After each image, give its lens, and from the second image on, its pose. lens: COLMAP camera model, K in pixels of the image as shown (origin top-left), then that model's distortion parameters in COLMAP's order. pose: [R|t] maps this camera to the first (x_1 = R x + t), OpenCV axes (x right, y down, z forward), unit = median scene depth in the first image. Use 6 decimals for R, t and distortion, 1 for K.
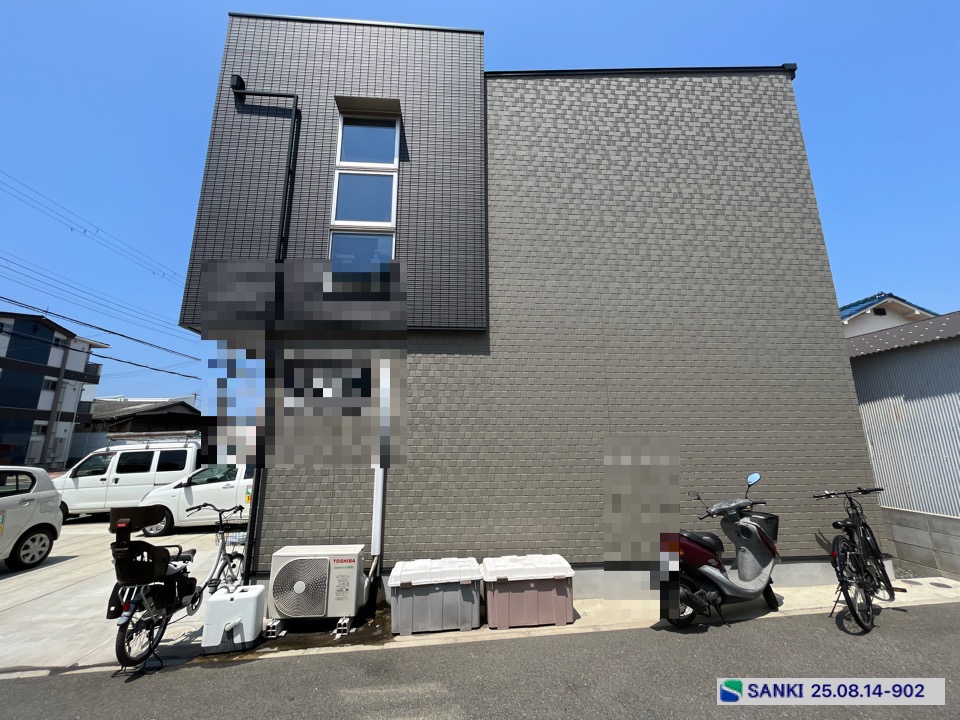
lens RADIAL K [[386.8, 0, 480.7], [0, 386.8, 359.7], [0, 0, 1]] dist [-0.002620, 0.000374]
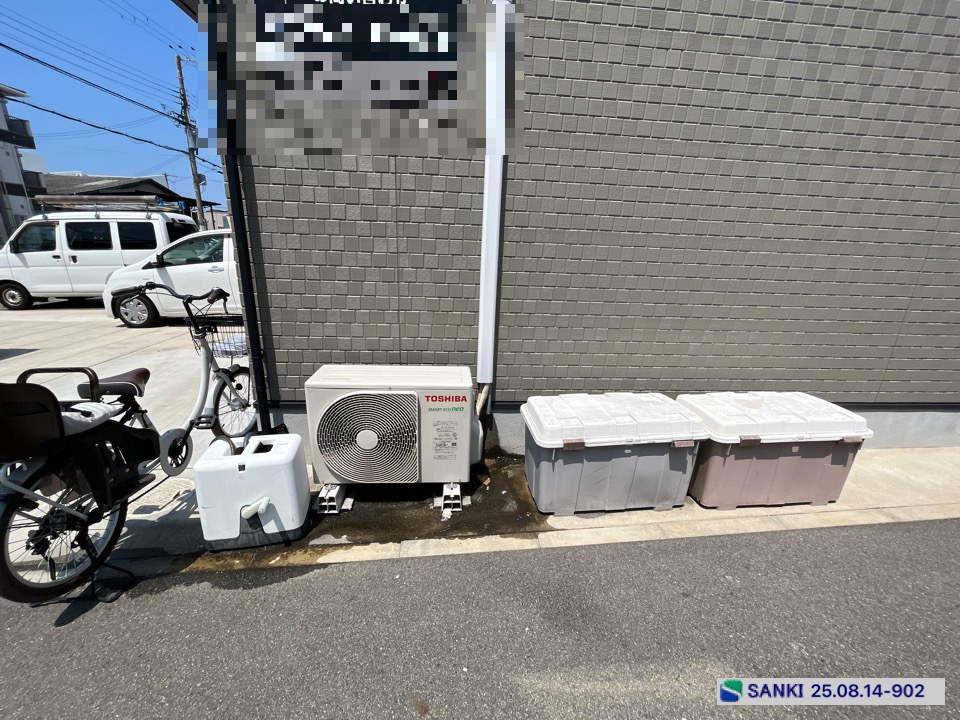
lens RADIAL K [[386.8, 0, 479.5], [0, 386.8, 356.3], [0, 0, 1]] dist [-0.002620, 0.000374]
pose [[0.999262, 0.036462, 0.012071, -0.305888], [-0.037846, 0.881206, 0.471214, 0.218243], [0.006545, -0.471323, 0.881936, 0.551427]]
